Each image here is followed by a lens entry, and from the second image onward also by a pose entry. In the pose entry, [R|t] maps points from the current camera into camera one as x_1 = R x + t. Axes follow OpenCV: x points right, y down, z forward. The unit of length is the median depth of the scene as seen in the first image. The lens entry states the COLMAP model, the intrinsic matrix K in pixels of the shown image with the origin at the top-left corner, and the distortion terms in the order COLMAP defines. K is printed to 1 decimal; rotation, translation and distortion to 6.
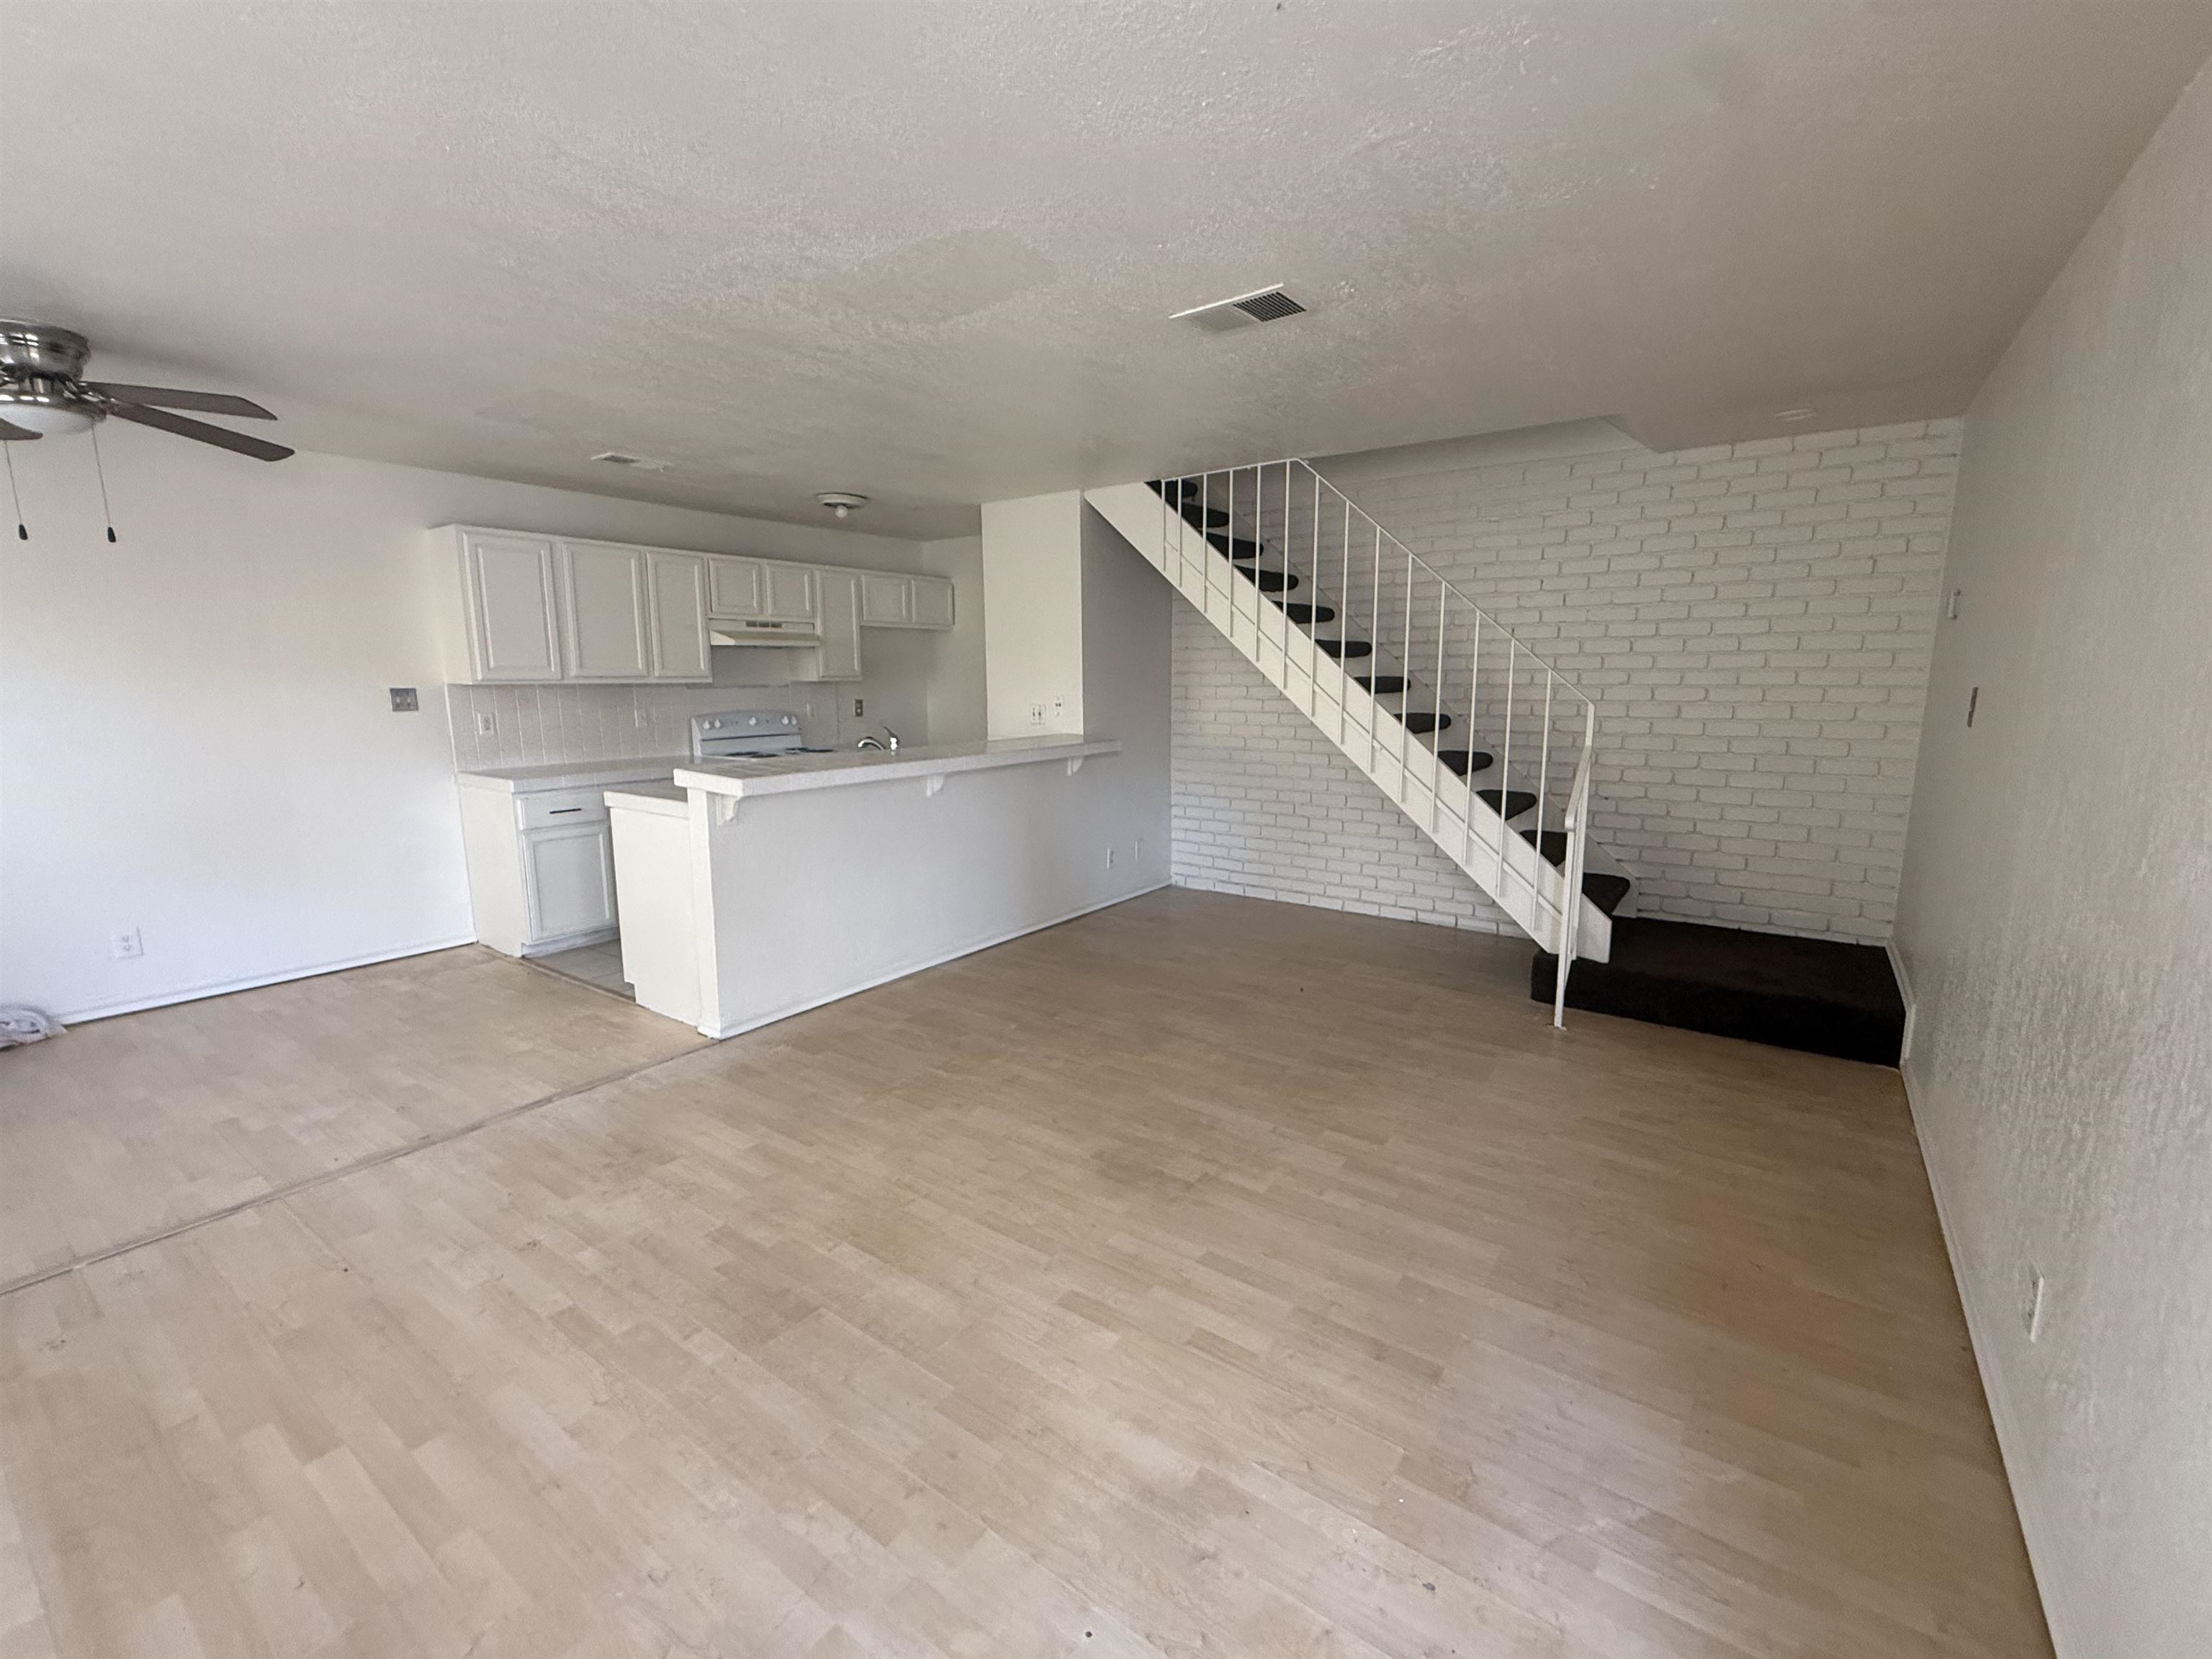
lens RADIAL K [[947.5, 0, 1108.5], [0, 947.5, 828.2], [0, 0, 1]] dist [0.000983, 0.001369]
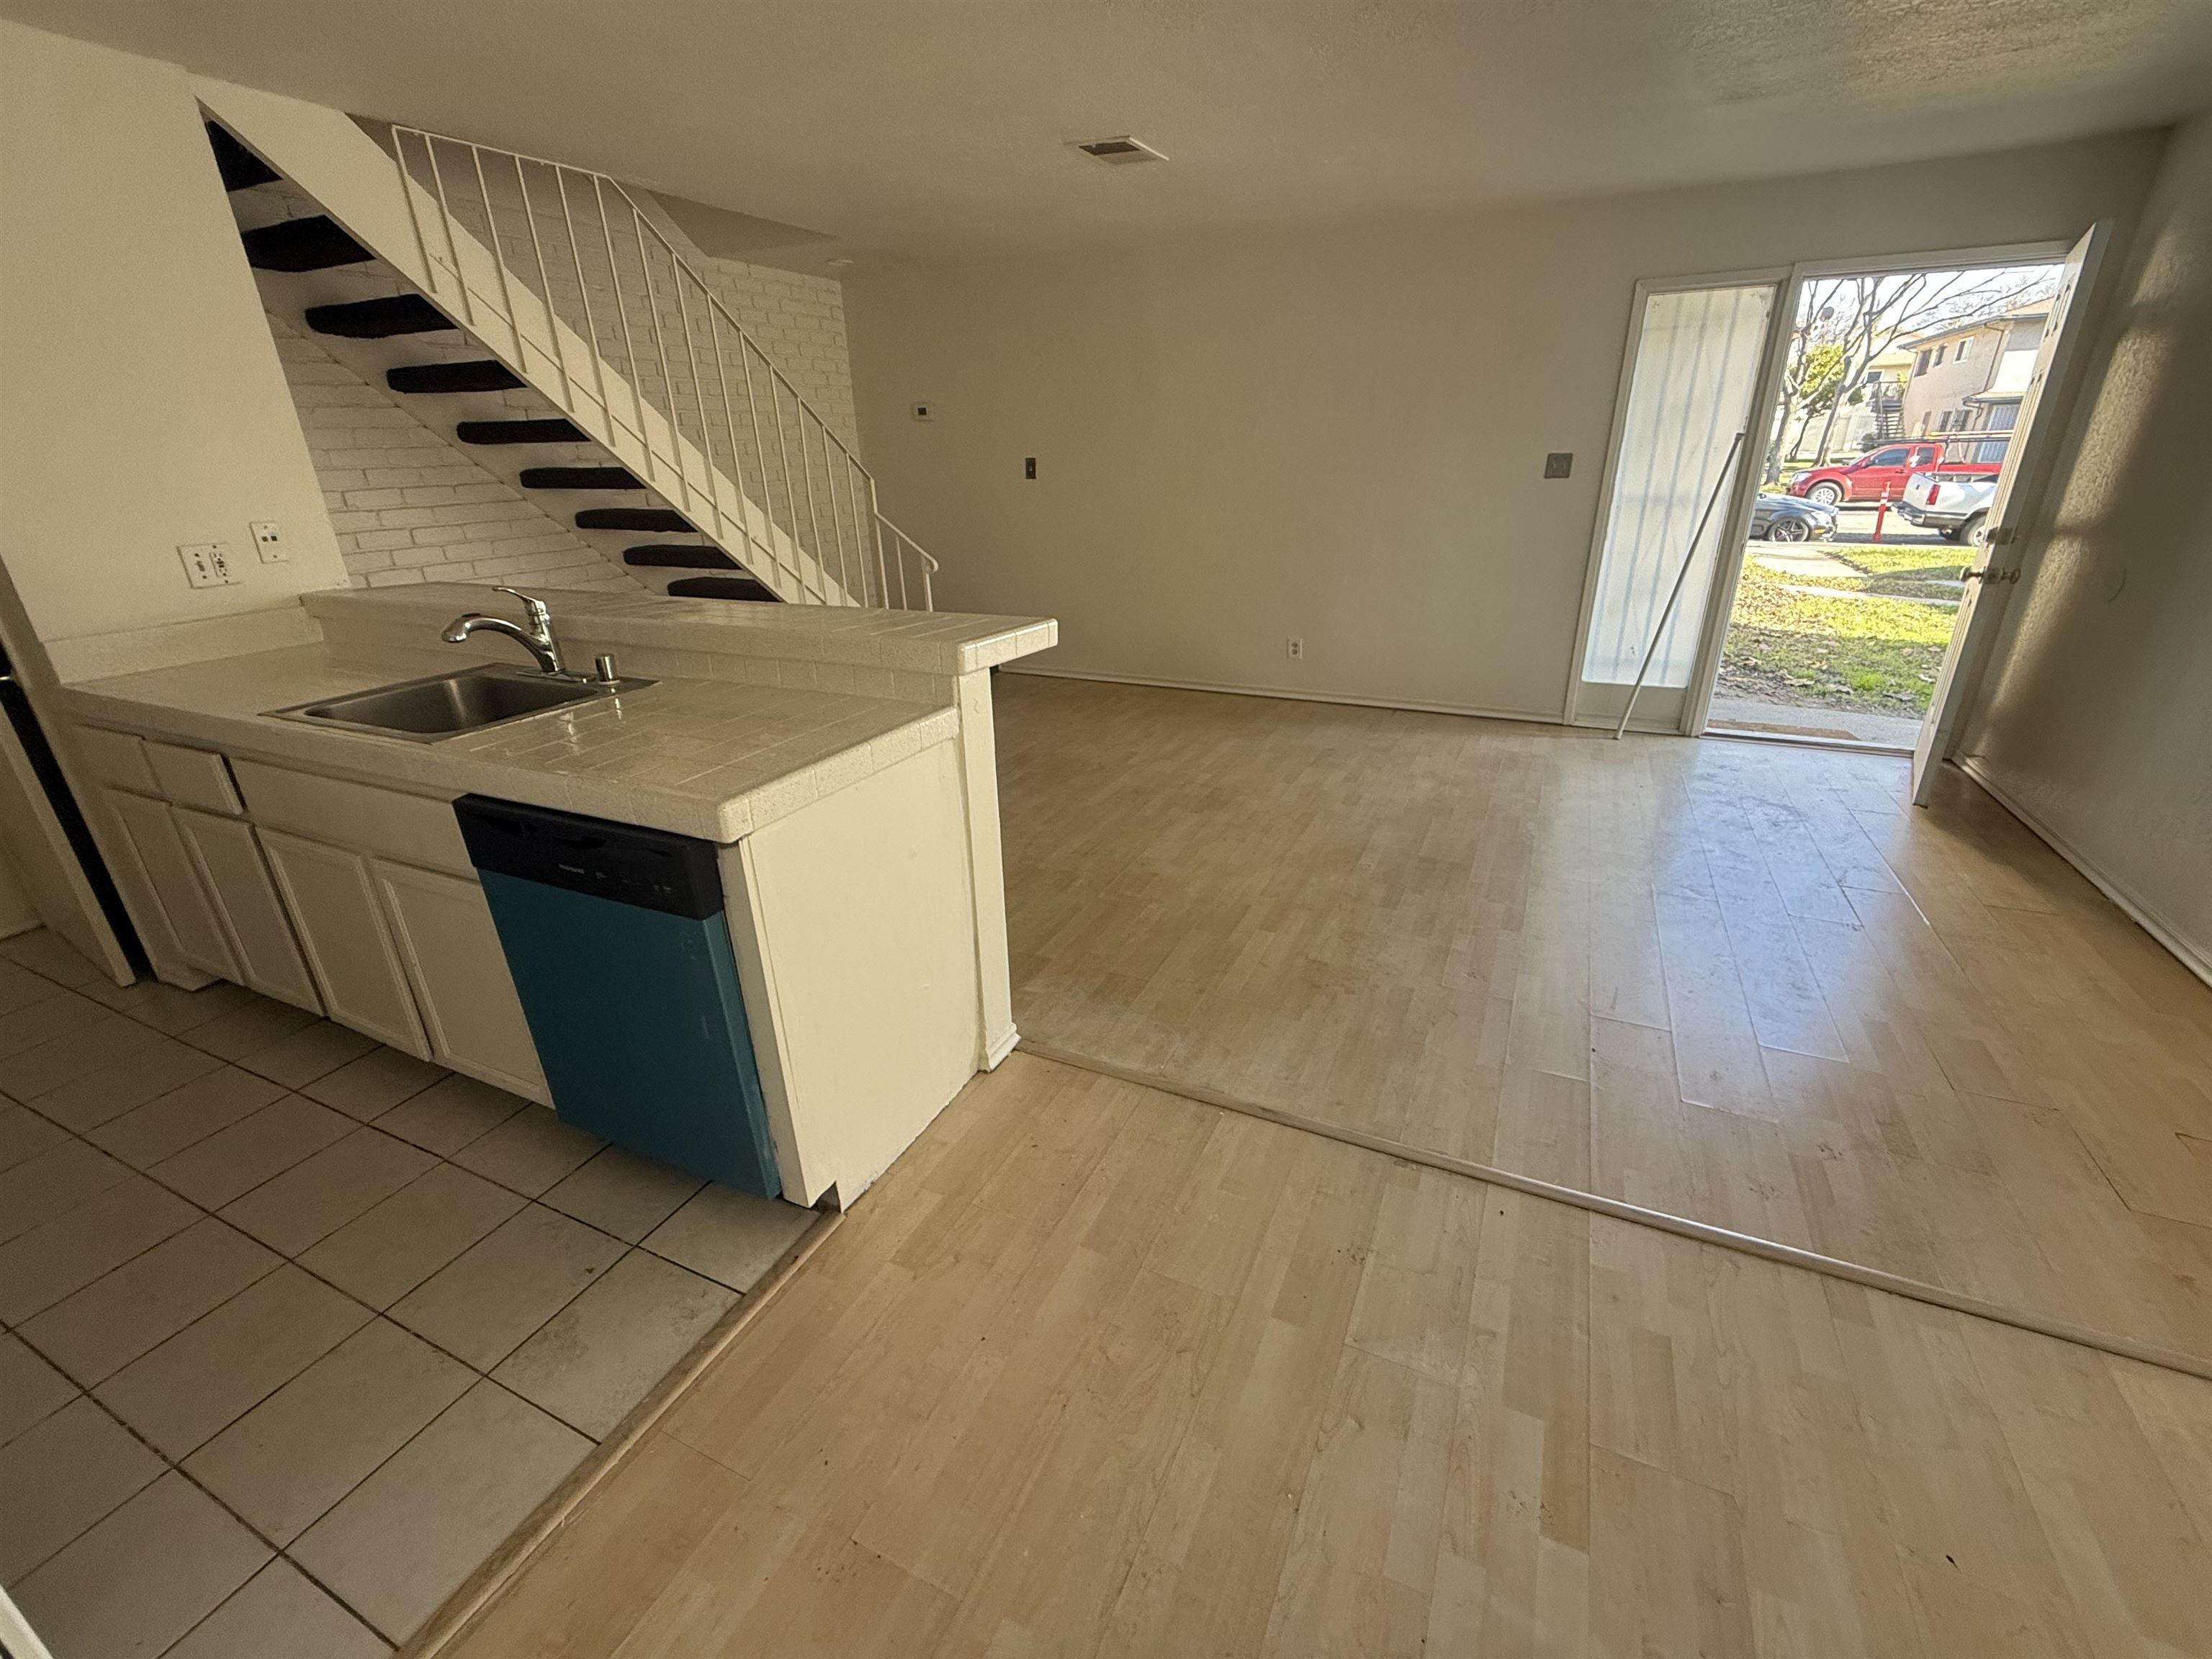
lens RADIAL K [[947.5, 0, 1107.1], [0, 947.5, 831.2], [0, 0, 1]] dist [0.000983, 0.001369]
pose [[-0.181640, -0.365490, 0.912921, -1.256712], [0.185175, 0.899043, 0.396778, -0.206608], [-0.965773, 0.241121, -0.095623, 1.249644]]
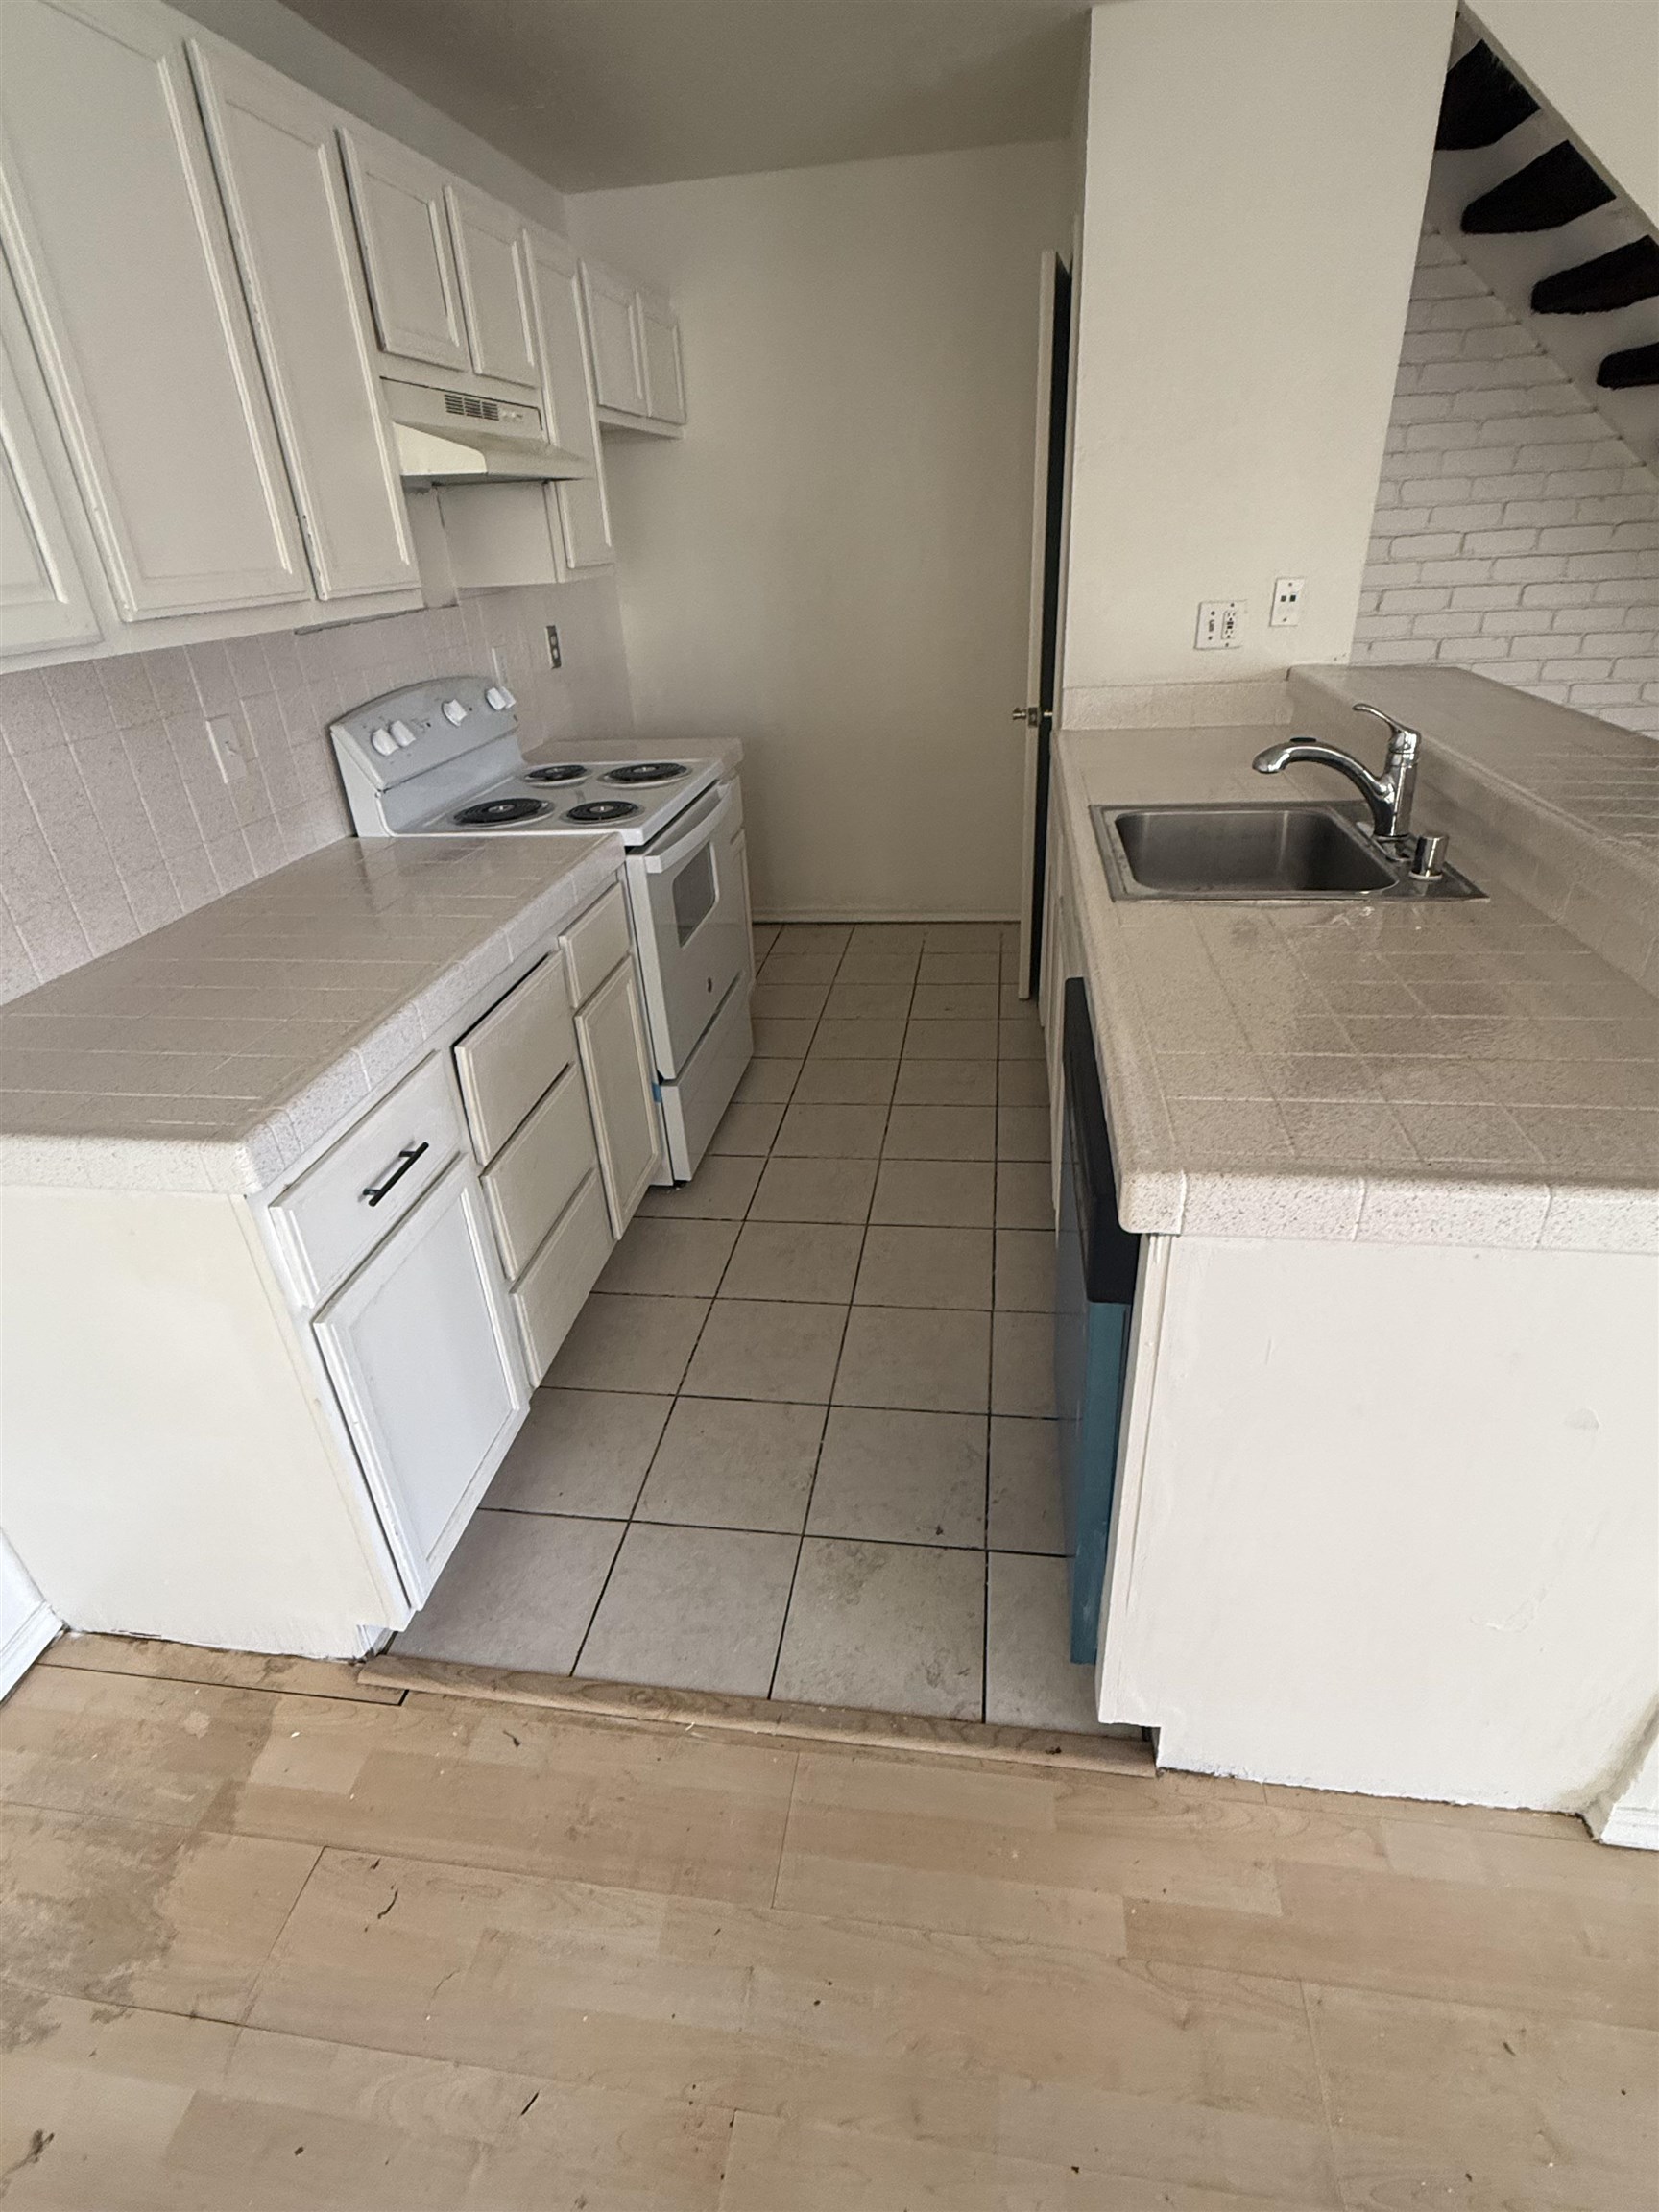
lens RADIAL K [[1082.8, 0, 824.8], [0, 1082.8, 1099.1], [0, 0, 1]] dist [0.001990, -0.001977]
pose [[0.888209, -0.254293, 0.382650, -0.959664], [0.122791, 0.933952, 0.335642, -0.206819], [-0.442728, -0.251134, 0.860769, 1.146813]]
